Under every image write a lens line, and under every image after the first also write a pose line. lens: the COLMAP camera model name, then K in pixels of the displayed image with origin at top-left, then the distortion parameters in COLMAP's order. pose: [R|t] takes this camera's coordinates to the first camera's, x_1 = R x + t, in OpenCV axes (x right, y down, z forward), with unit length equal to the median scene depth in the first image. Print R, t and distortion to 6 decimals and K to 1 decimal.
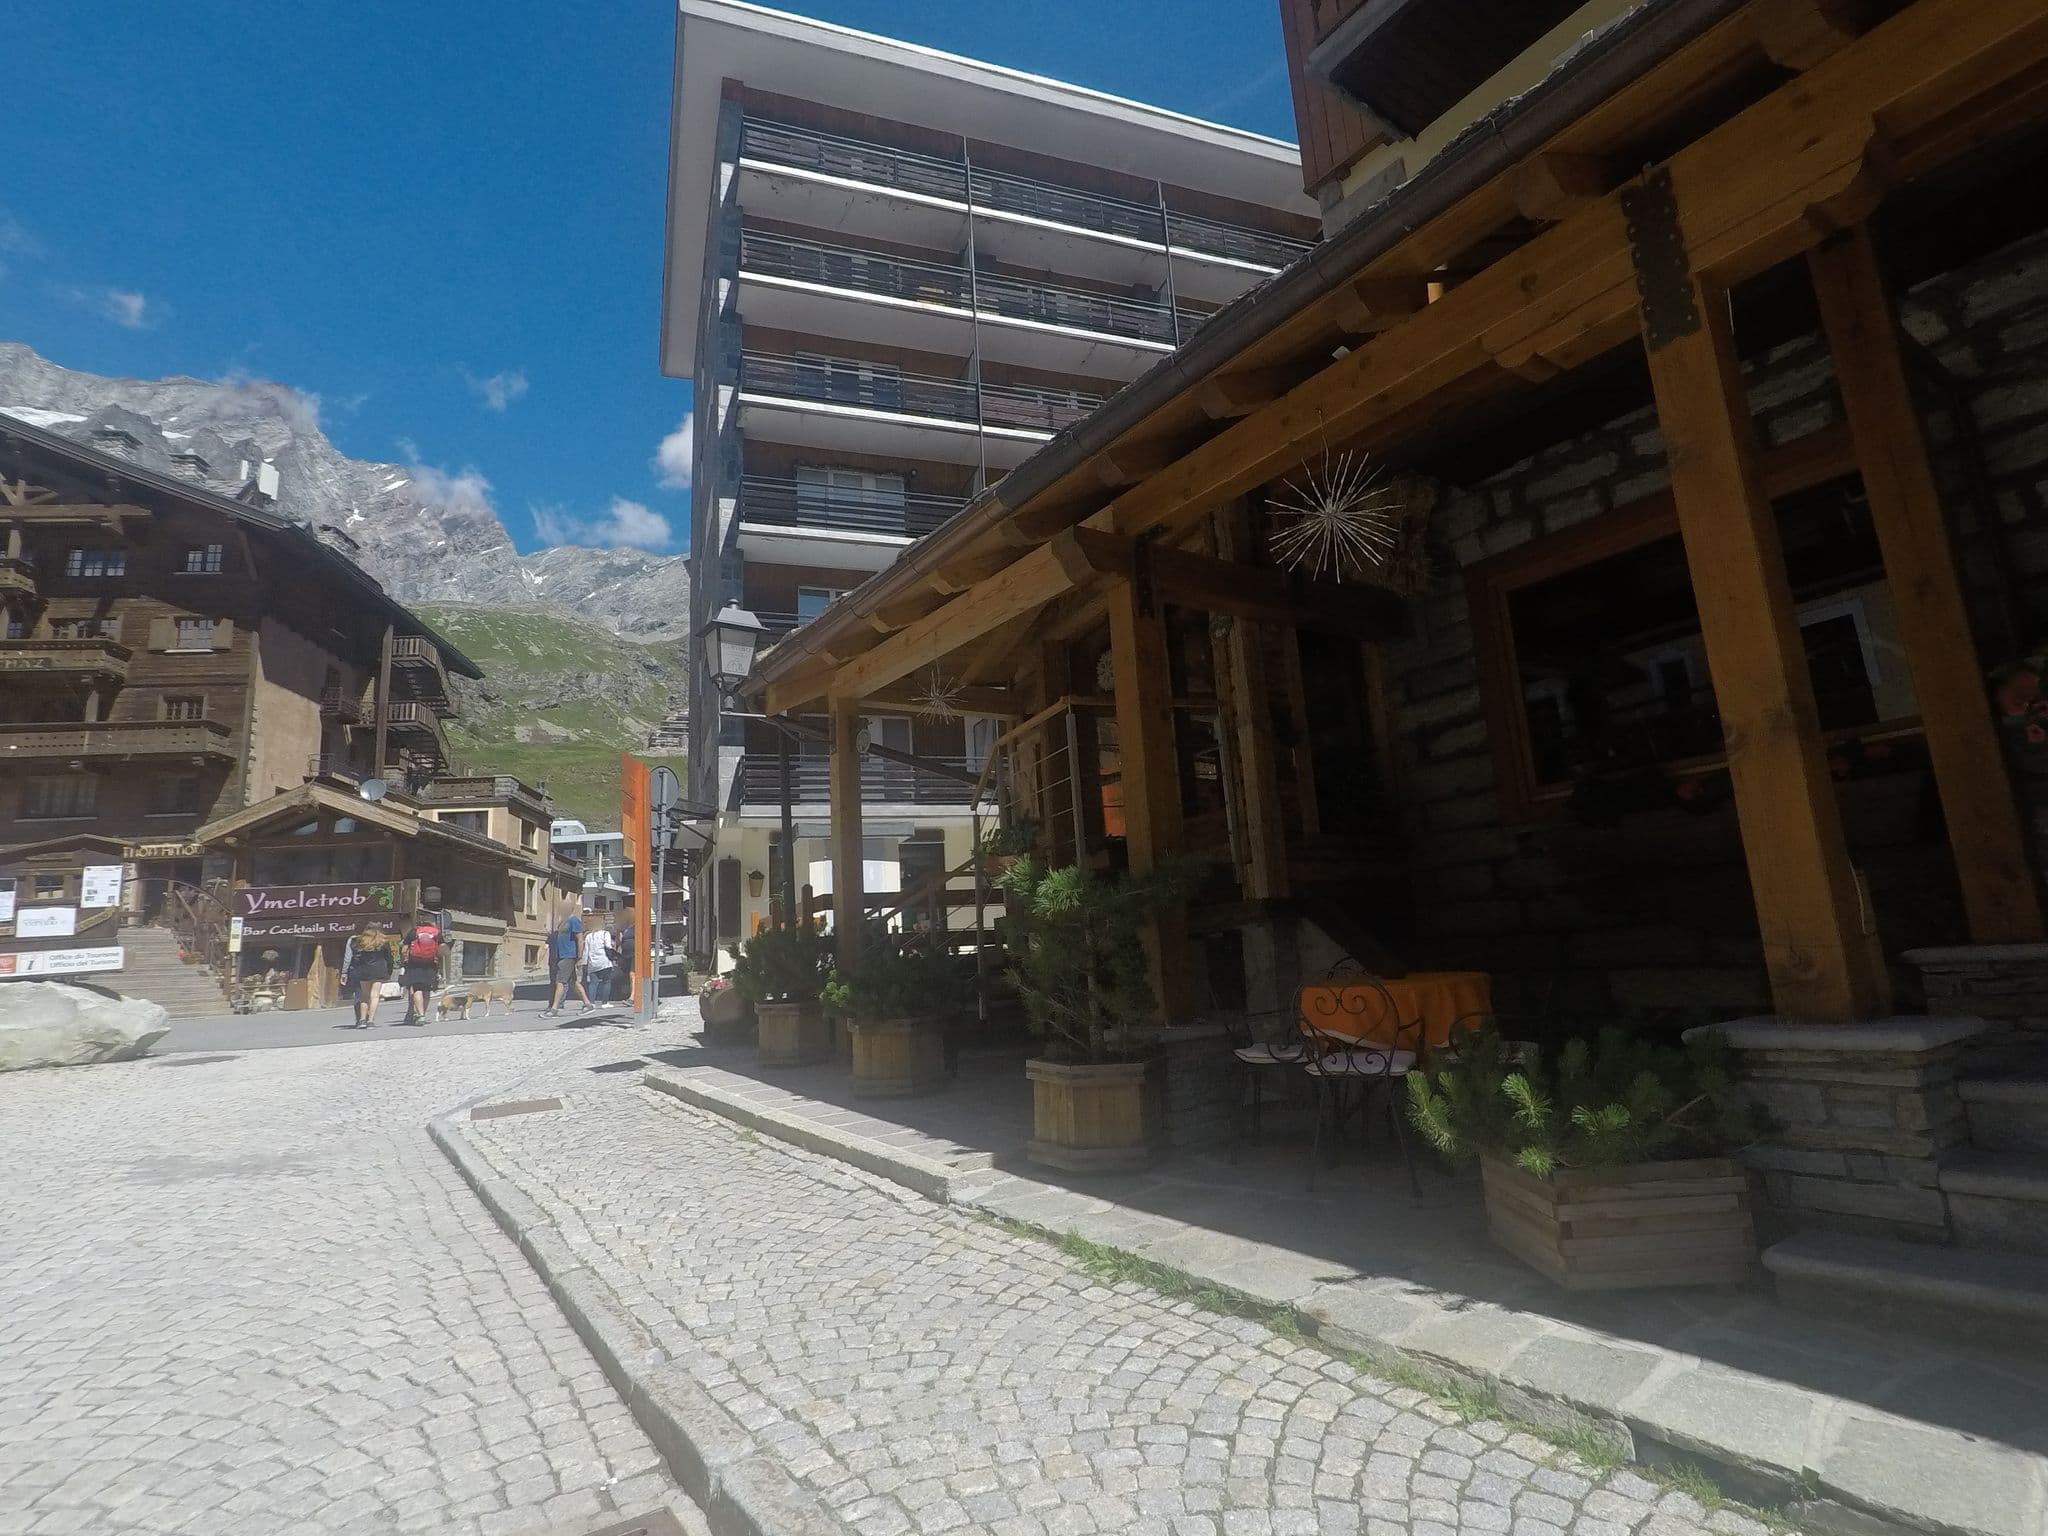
lens RADIAL K [[1024.3, 0, 1033.1], [0, 1024.3, 736.0], [0, 0, 1]] dist [-0.023182, 0.000926]
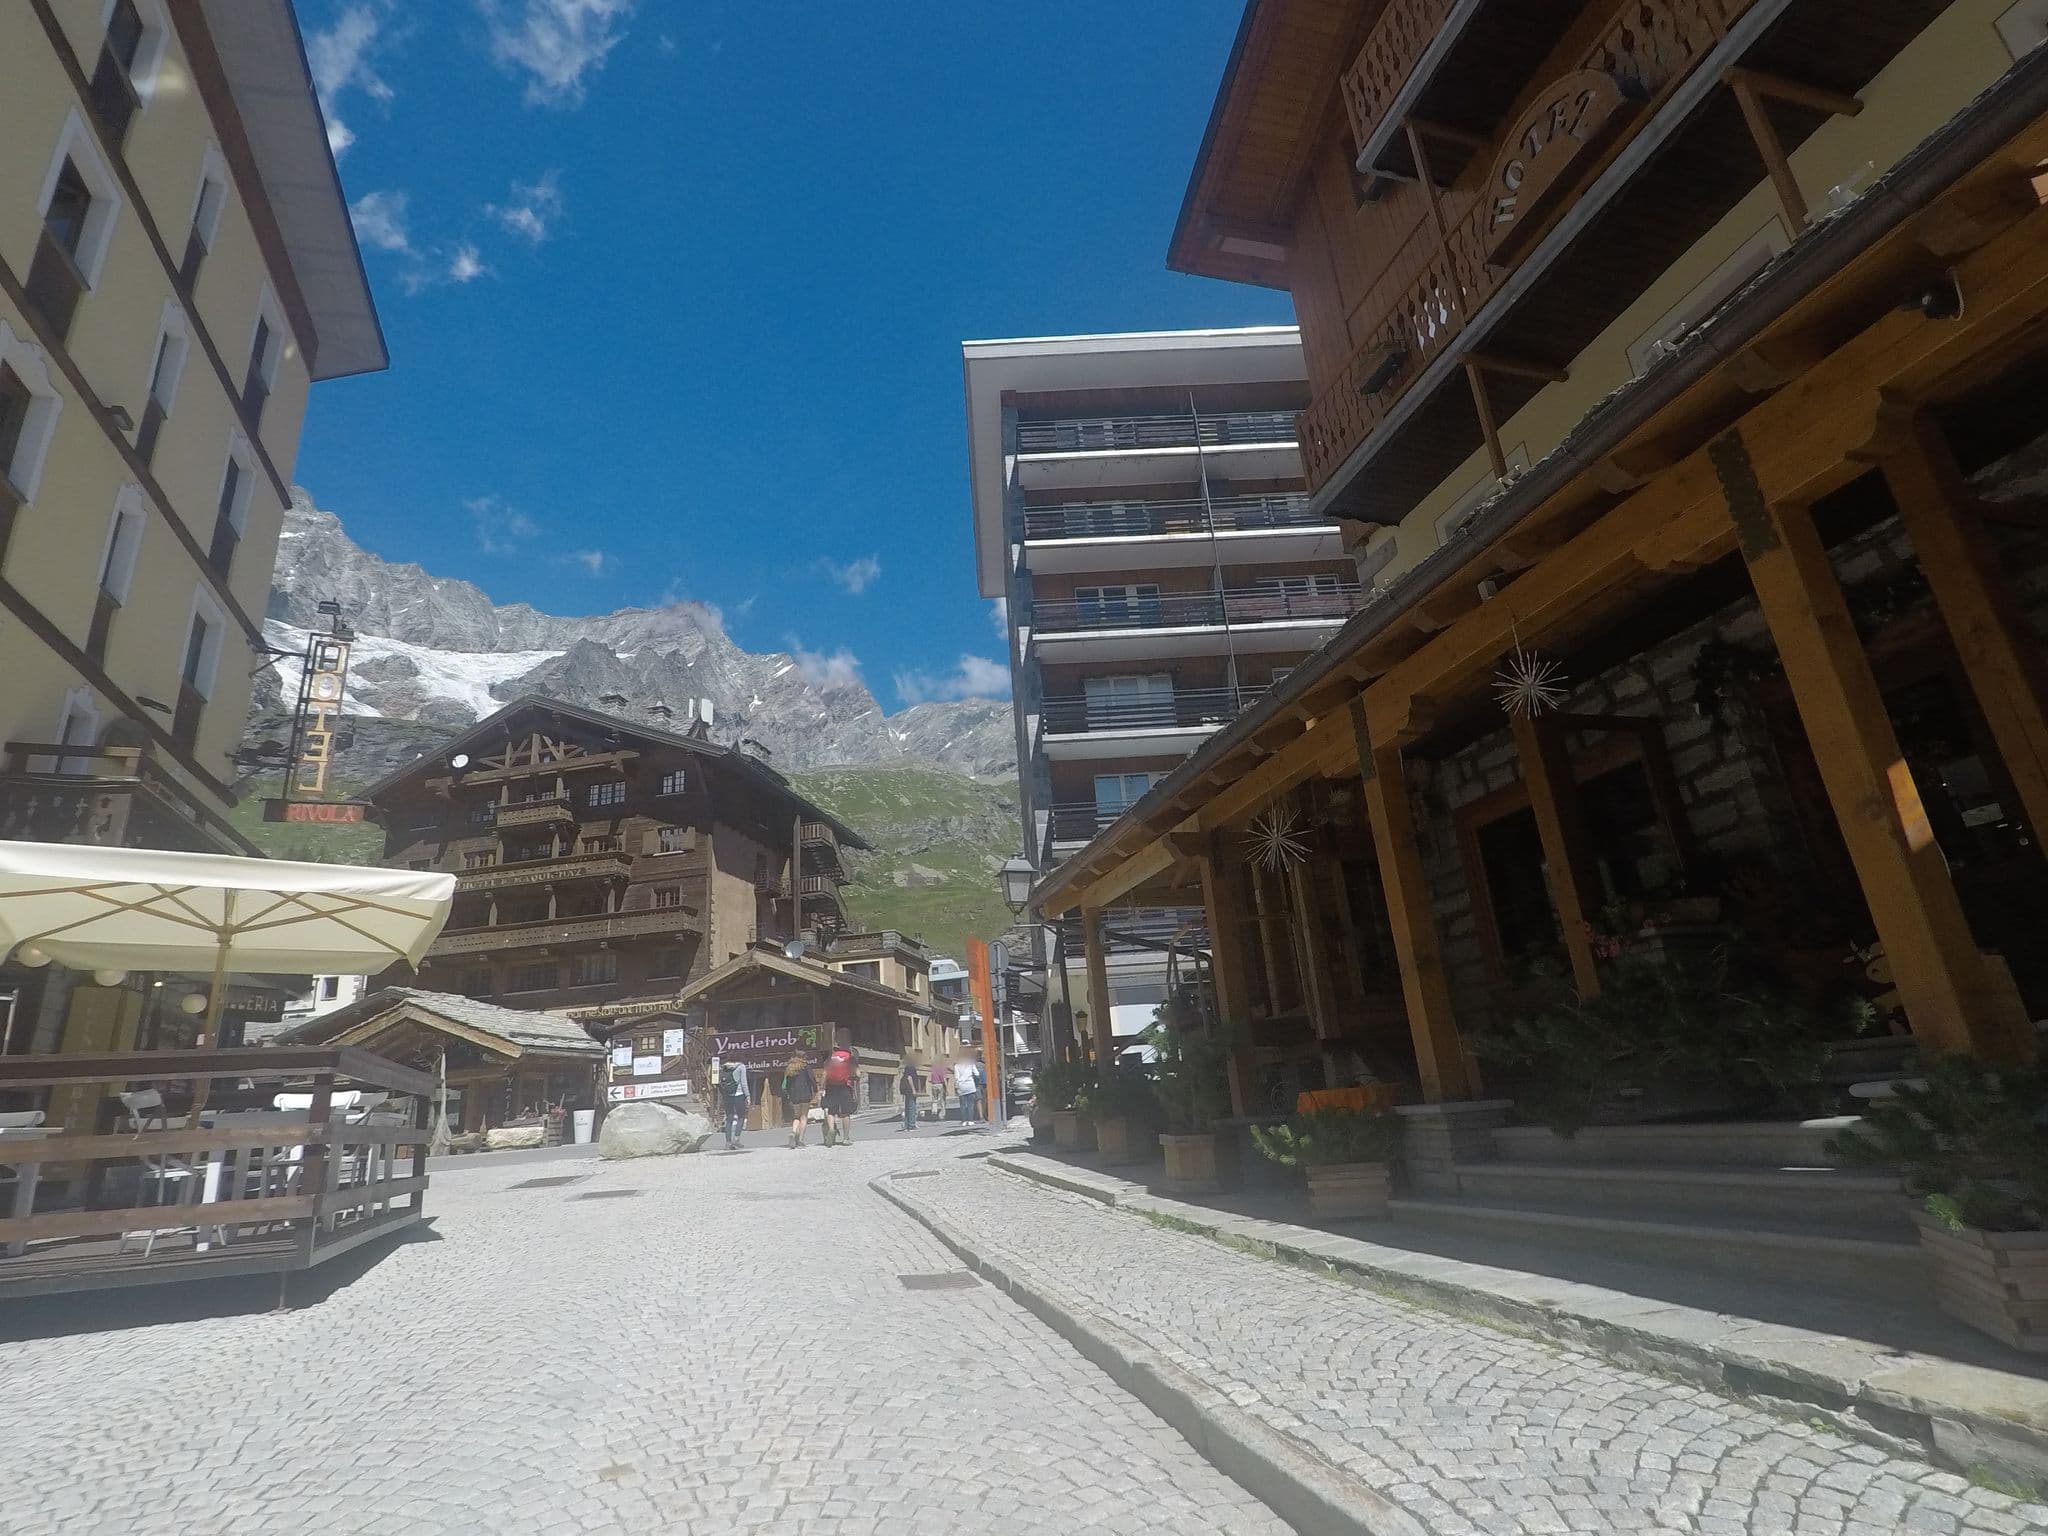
lens RADIAL K [[1034.3, 0, 1015.0], [0, 1034.3, 755.1], [0, 0, 1]] dist [-0.036631, 0.000292]
pose [[0.934412, -0.117312, -0.336322, 0.063839], [0.084876, 0.990342, -0.109626, -0.025580], [0.345934, 0.073891, 0.935345, -0.124525]]
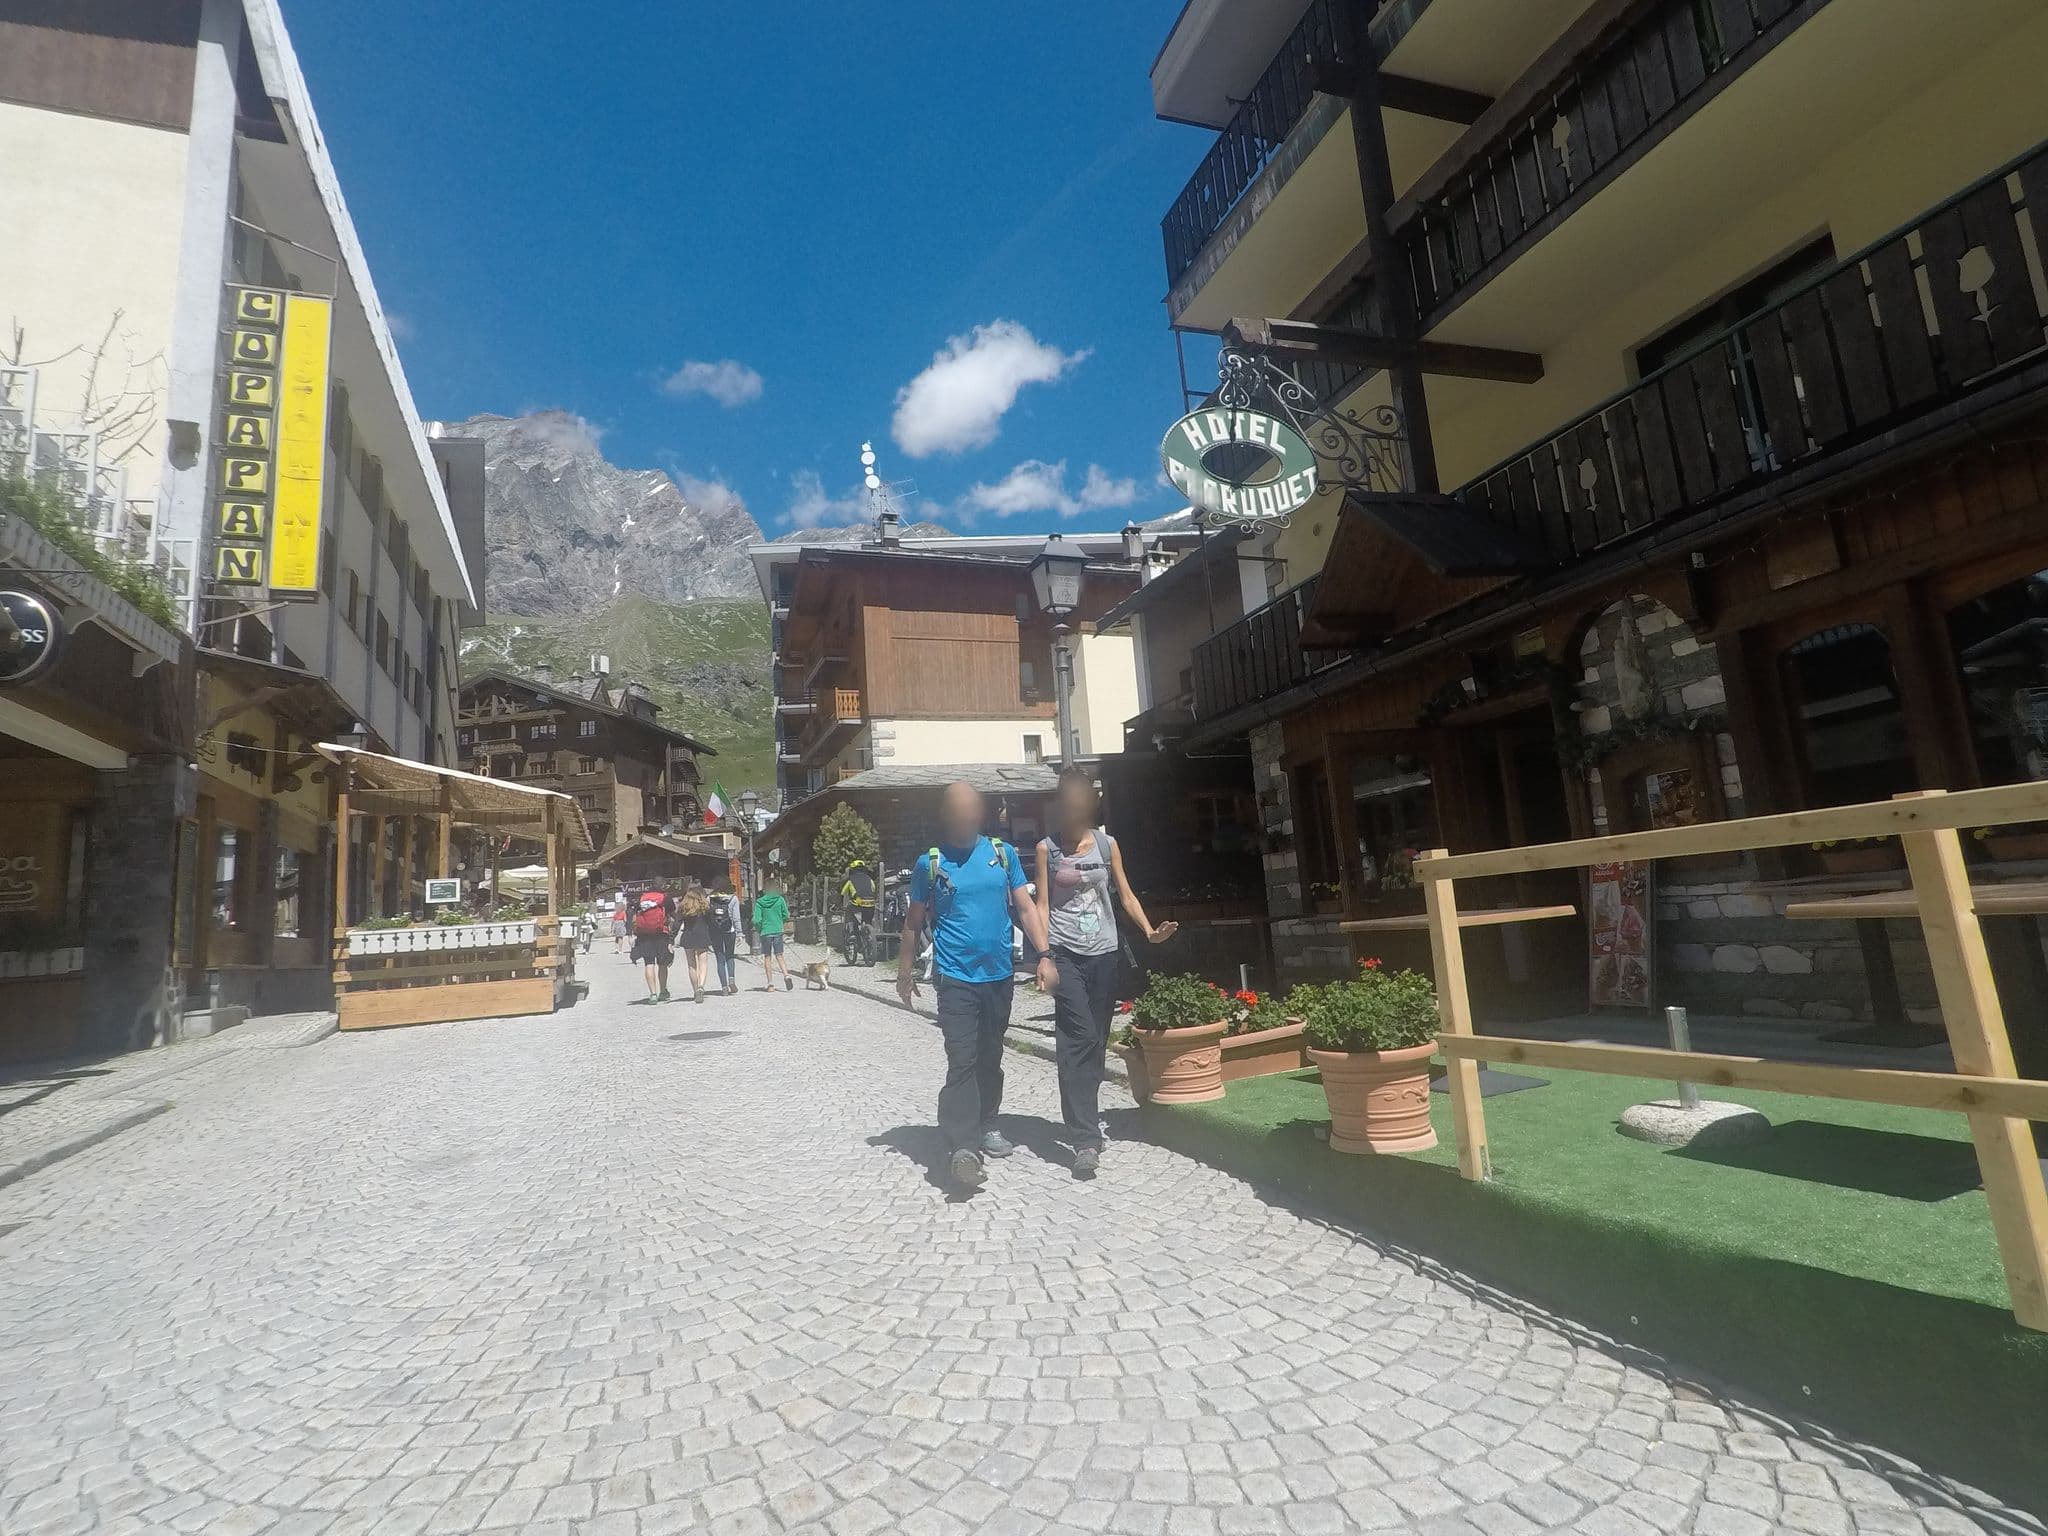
lens RADIAL K [[1027.3, 0, 1091.9], [0, 1027.3, 721.7], [0, 0, 1]] dist [-0.072026, 0.000235]
pose [[0.983612, -0.056130, -0.171340, 0.618078], [0.062586, 0.997510, 0.032507, -0.202873], [0.169088, -0.042697, 0.984676, -0.959979]]
